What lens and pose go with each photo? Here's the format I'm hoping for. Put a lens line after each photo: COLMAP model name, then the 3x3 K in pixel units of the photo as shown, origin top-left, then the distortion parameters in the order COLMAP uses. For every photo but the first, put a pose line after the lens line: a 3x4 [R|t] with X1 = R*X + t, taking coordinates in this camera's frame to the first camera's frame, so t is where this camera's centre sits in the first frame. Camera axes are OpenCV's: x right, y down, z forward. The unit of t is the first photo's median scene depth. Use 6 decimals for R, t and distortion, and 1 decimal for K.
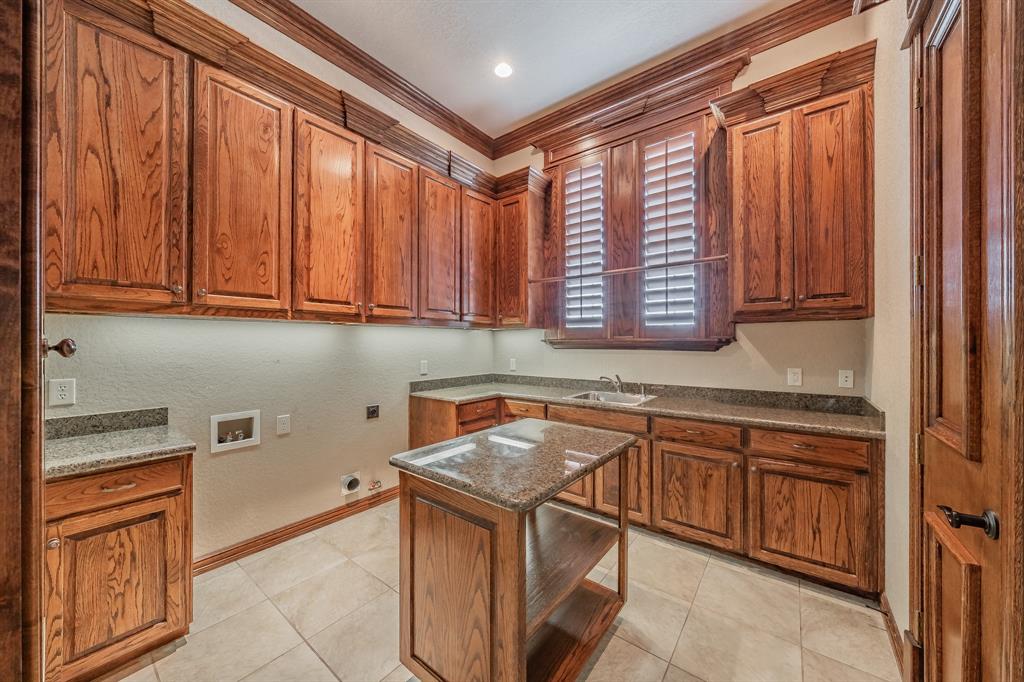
lens RADIAL K [[355.9, 0, 519.1], [0, 355.9, 342.1], [0, 0, 1]] dist [-0.000197, -0.000055]
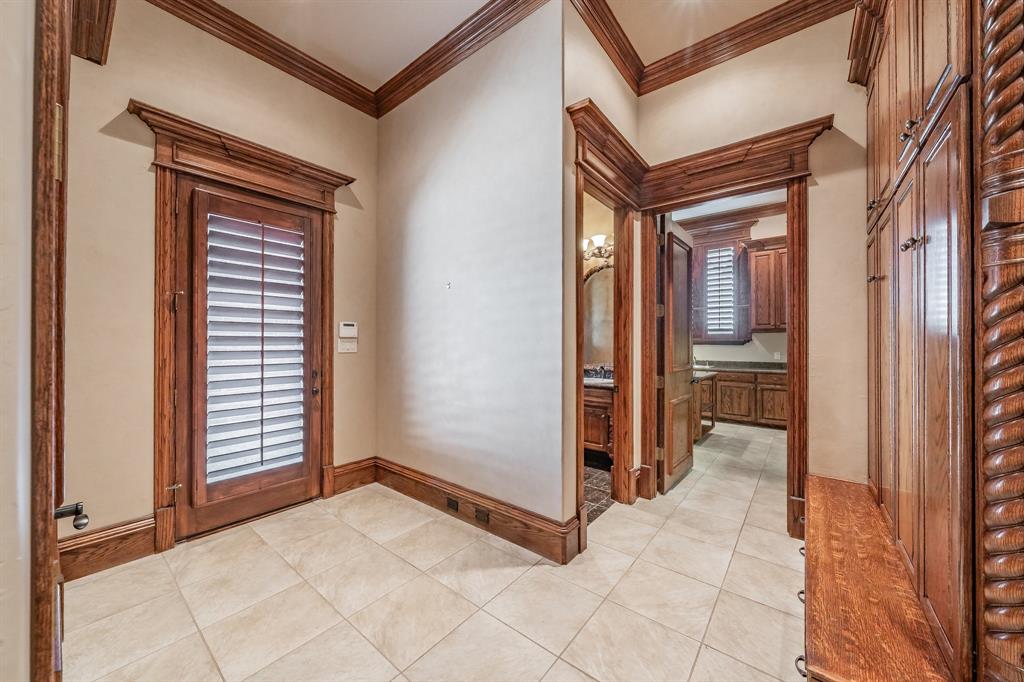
lens RADIAL K [[355.9, 0, 506.1], [0, 355.9, 342.2], [0, 0, 1]] dist [-0.000197, -0.000055]
pose [[0.998612, -0.000702, -0.052659, -0.988960], [0.000713, 1.000000, 0.000189, 0.005259], [0.052659, -0.000226, 0.998613, -1.592884]]
